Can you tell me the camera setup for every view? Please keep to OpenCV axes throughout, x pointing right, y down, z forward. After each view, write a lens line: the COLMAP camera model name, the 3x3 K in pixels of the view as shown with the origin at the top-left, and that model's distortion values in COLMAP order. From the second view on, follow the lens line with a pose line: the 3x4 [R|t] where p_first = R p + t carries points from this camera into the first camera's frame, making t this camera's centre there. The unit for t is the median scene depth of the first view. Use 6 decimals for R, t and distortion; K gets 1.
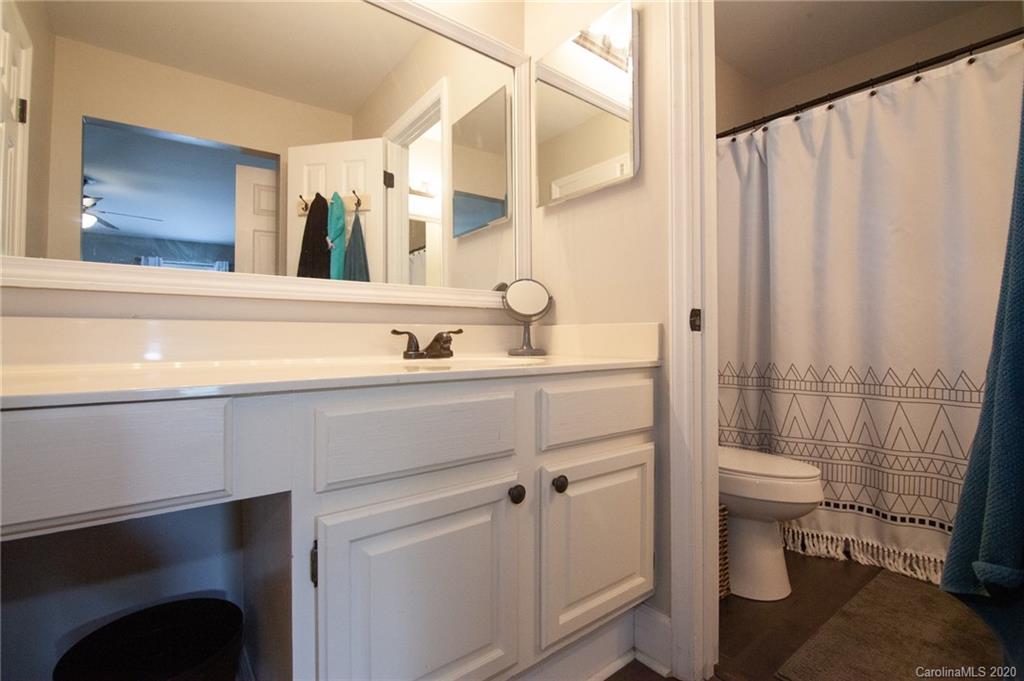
lens RADIAL K [[457.7, 0, 509.2], [0, 457.7, 336.7], [0, 0, 1]] dist [-0.001474, -0.010601]
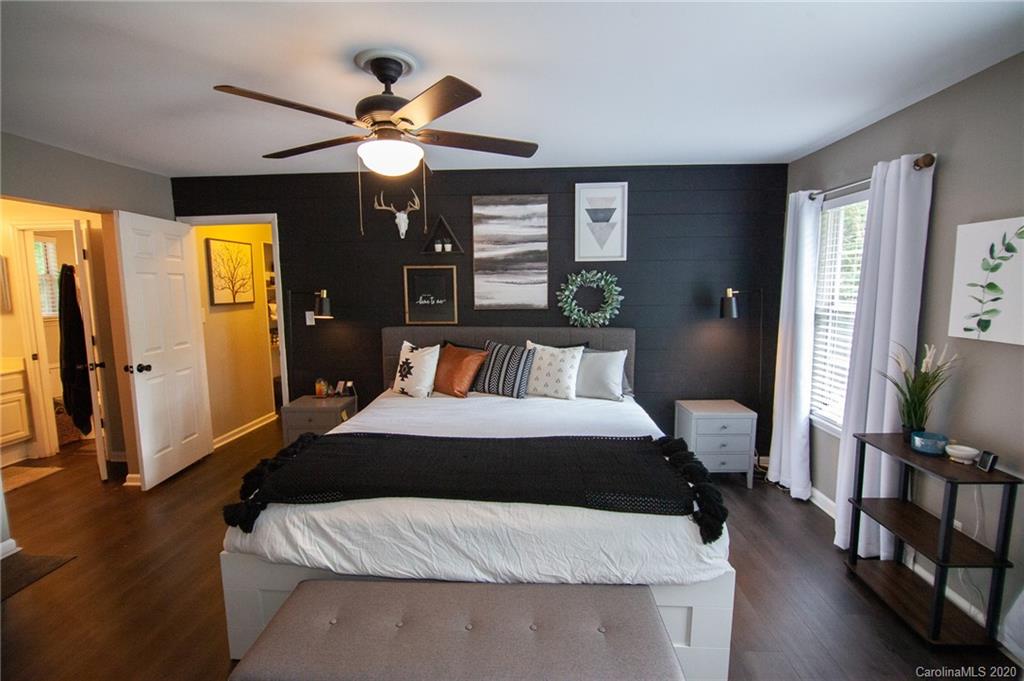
lens RADIAL K [[457.7, 0, 509.2], [0, 457.7, 336.7], [0, 0, 1]] dist [-0.001474, -0.010601]
pose [[0.656461, -0.090615, 0.748898, 0.207547], [0.004184, 0.993181, 0.116505, -0.551080], [-0.754348, -0.073348, 0.652364, -3.798593]]
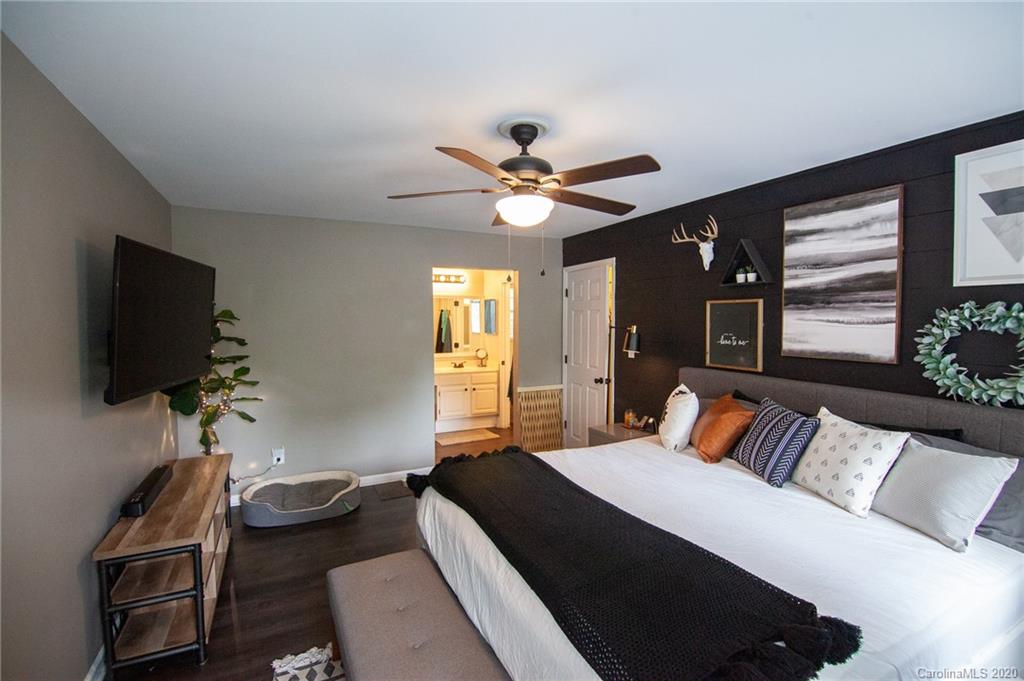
lens RADIAL K [[457.7, 0, 509.2], [0, 457.7, 336.7], [0, 0, 1]] dist [-0.001474, -0.010601]
pose [[0.980133, 0.007836, -0.198189, 1.493190], [0.001630, 0.998867, 0.047554, -0.585641], [0.198337, -0.046933, 0.979010, -4.163276]]
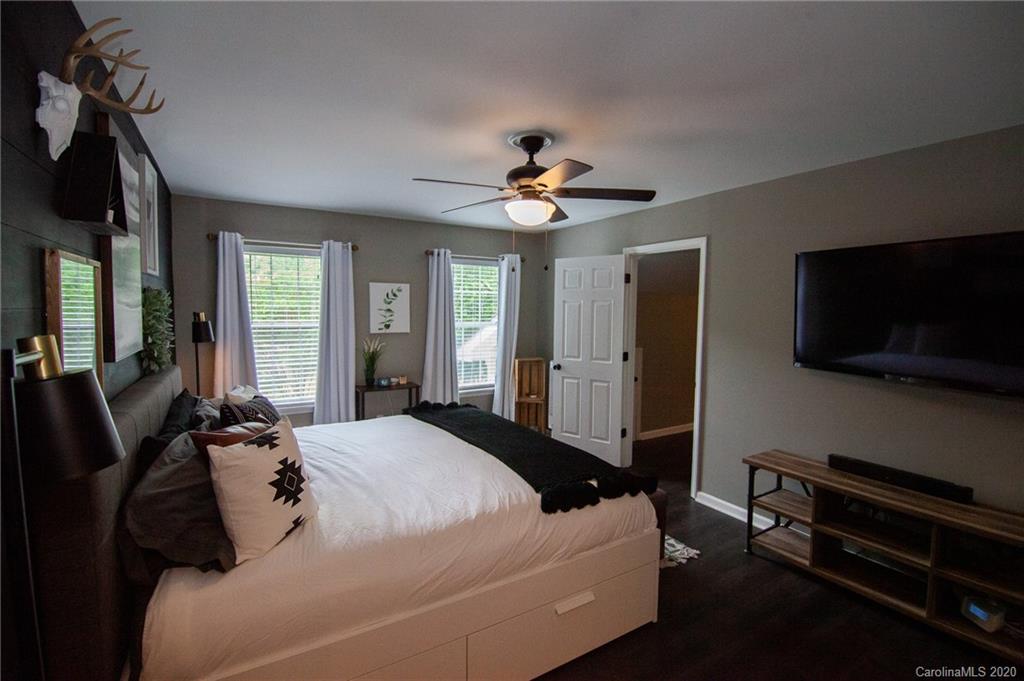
lens RADIAL K [[457.7, 0, 509.2], [0, 457.7, 336.7], [0, 0, 1]] dist [-0.001474, -0.010601]
pose [[-0.993652, -0.017319, 0.111156, 1.056661], [-0.010923, 0.998263, 0.057900, -0.547114], [-0.111966, 0.056319, -0.992115, -0.318338]]
